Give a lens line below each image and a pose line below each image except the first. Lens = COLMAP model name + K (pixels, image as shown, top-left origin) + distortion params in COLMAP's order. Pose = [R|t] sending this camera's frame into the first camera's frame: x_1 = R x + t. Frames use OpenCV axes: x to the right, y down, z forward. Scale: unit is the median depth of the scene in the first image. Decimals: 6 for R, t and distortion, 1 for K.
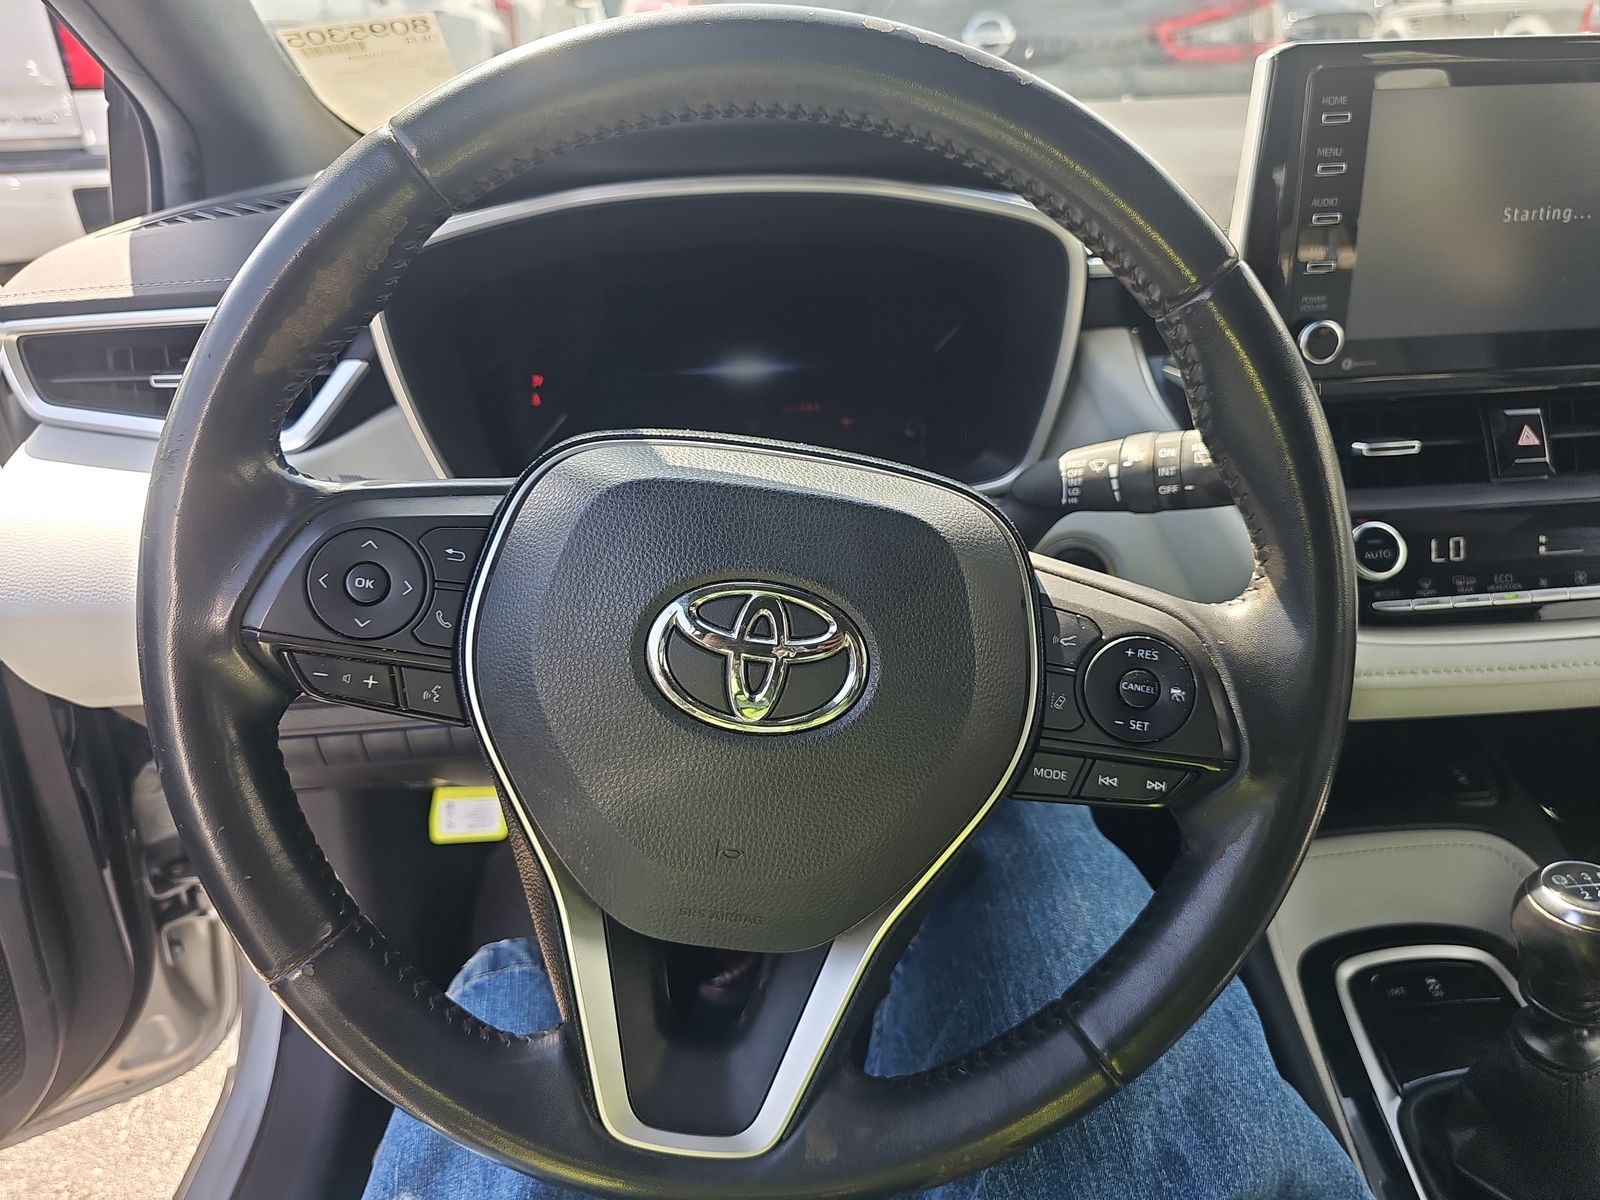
lens RADIAL K [[1080.4, 0, 789.5], [0, 1080.4, 587.6], [0, 0, 1]] dist [0.106371, -0.138783]
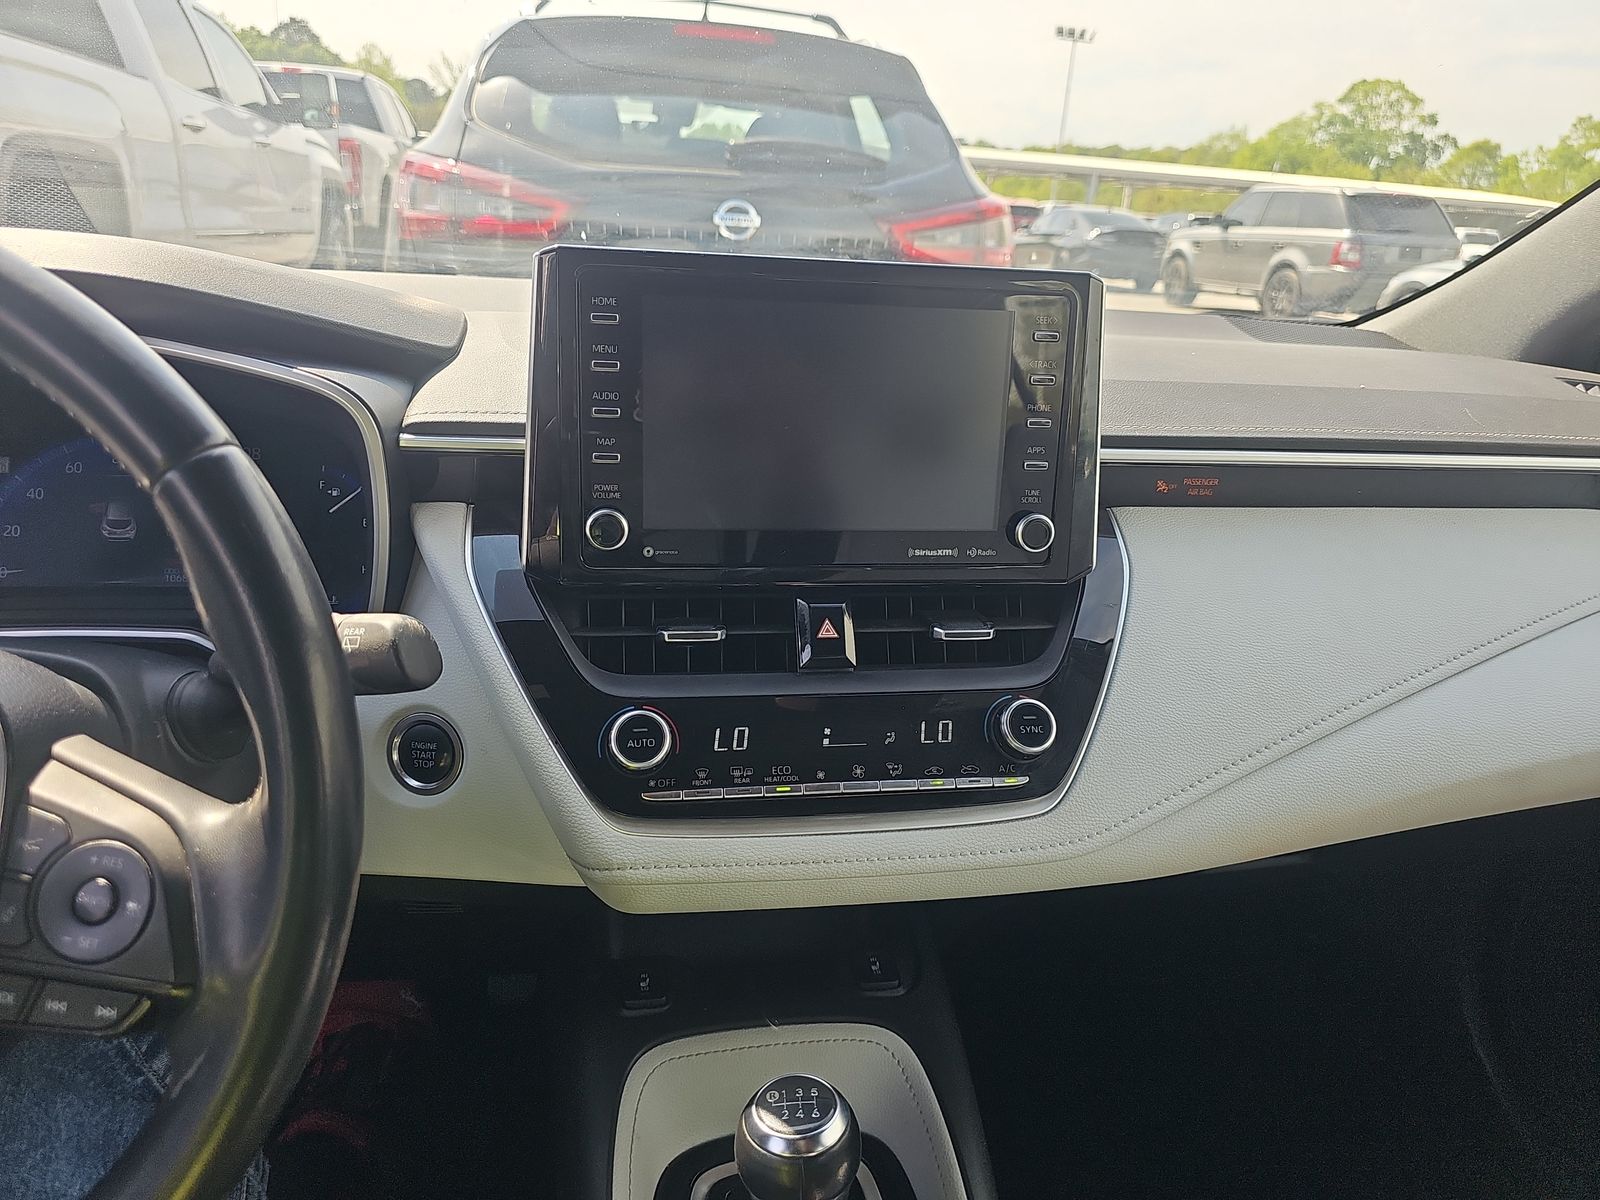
lens RADIAL K [[1080.4, 0, 789.5], [0, 1080.4, 587.6], [0, 0, 1]] dist [0.106371, -0.138783]
pose [[0.990553, 0.046073, 0.129160, 0.520004], [-0.027667, 0.989647, -0.140832, -0.033981], [-0.134311, 0.135928, 0.981572, 0.005370]]
